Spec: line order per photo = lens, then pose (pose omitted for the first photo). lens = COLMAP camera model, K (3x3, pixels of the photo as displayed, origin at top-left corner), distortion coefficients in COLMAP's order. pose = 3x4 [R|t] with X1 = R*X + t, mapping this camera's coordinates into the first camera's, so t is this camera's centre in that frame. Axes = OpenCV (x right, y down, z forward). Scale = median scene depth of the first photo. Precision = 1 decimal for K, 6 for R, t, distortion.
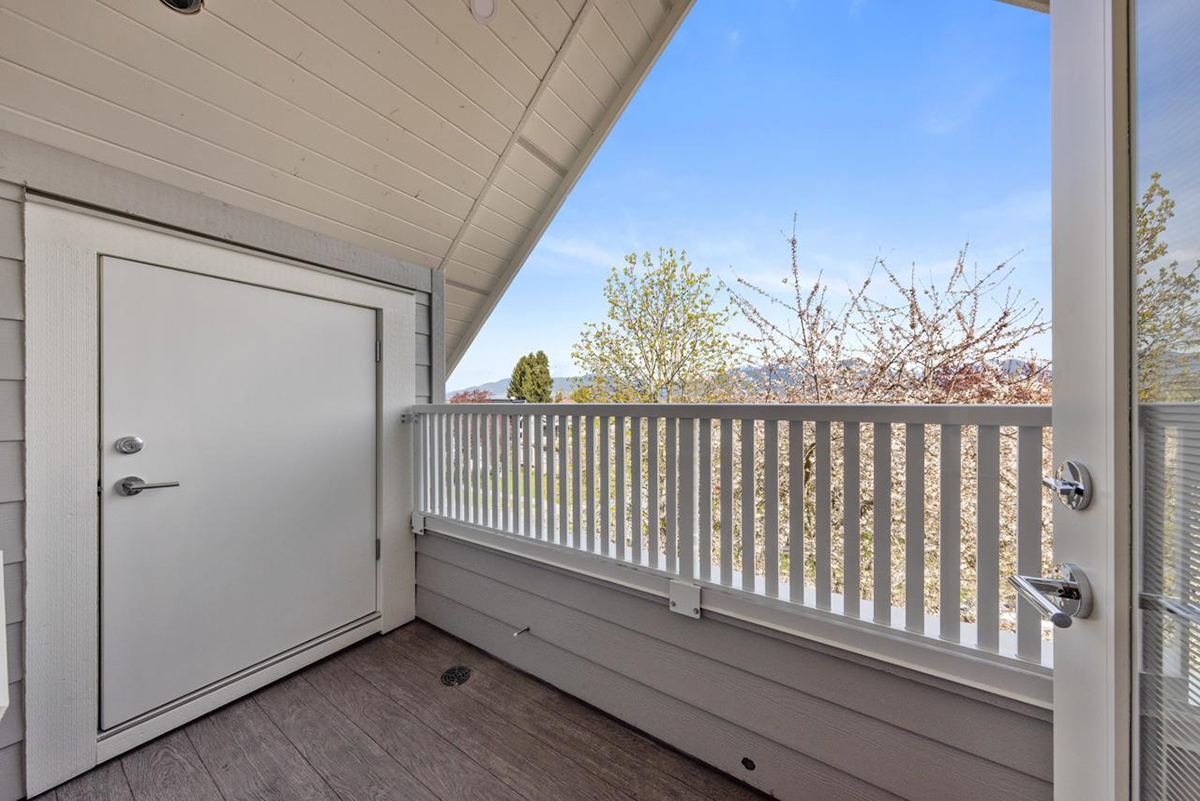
lens RADIAL K [[393.0, 0, 609.8], [0, 393.0, 405.3], [0, 0, 1]] dist [0.001262, -0.000514]
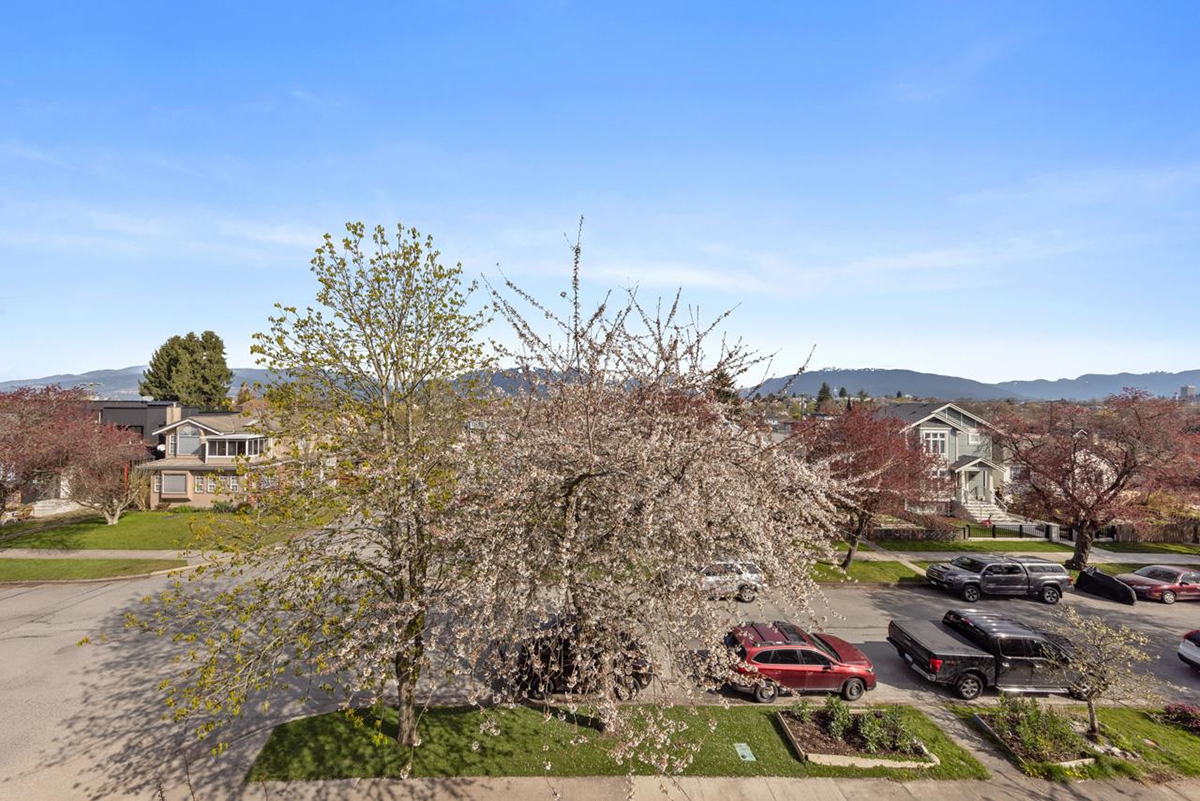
lens RADIAL K [[393.0, 0, 594.0], [0, 393.0, 405.1], [0, 0, 1]] dist [0.001262, -0.000514]
pose [[0.827591, 0.009763, 0.561247, 0.012543], [-0.007495, 0.999952, -0.006343, -0.032858], [-0.561282, 0.001043, 0.827624, 0.116600]]
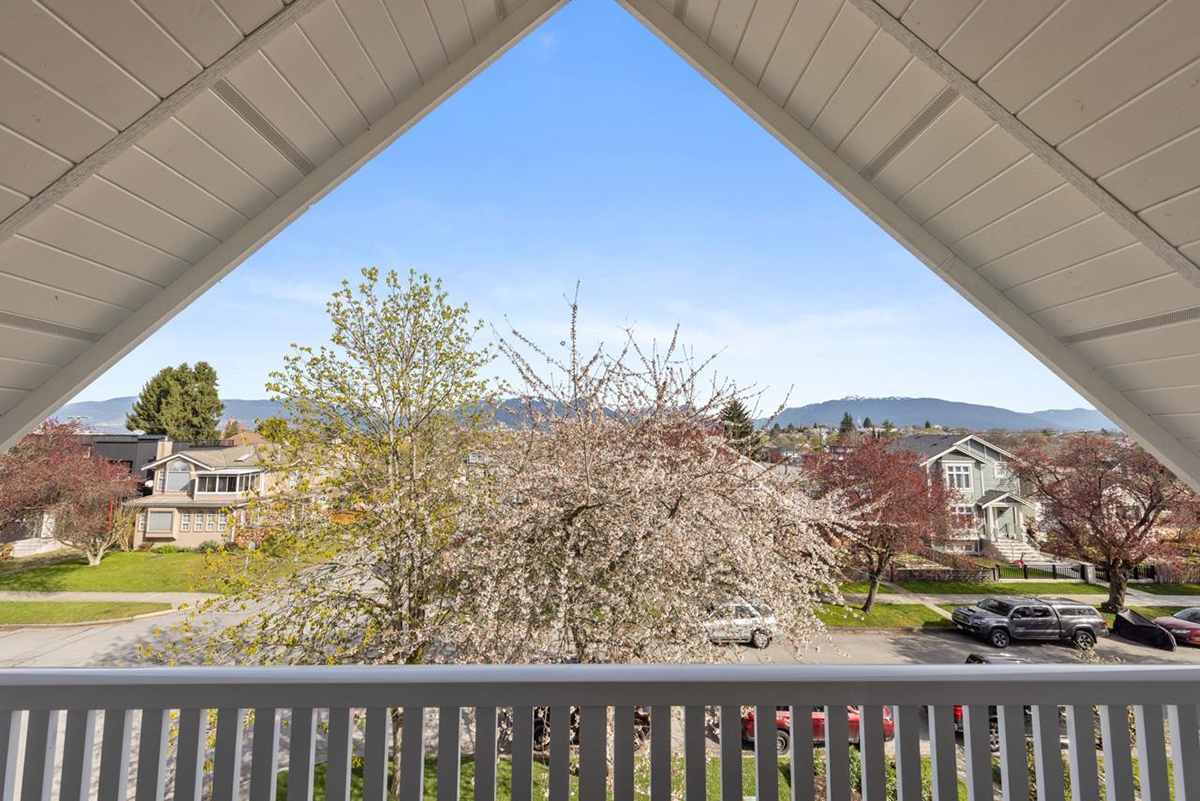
lens RADIAL K [[419.6, 0, 598.6], [0, 419.6, 400.6], [0, 0, 1]] dist [-0.000480, -0.000137]
pose [[0.831223, 0.055417, 0.553170, -0.016983], [-0.004514, 0.995659, -0.092963, -0.036840], [-0.555921, 0.074775, 0.827865, 0.051346]]
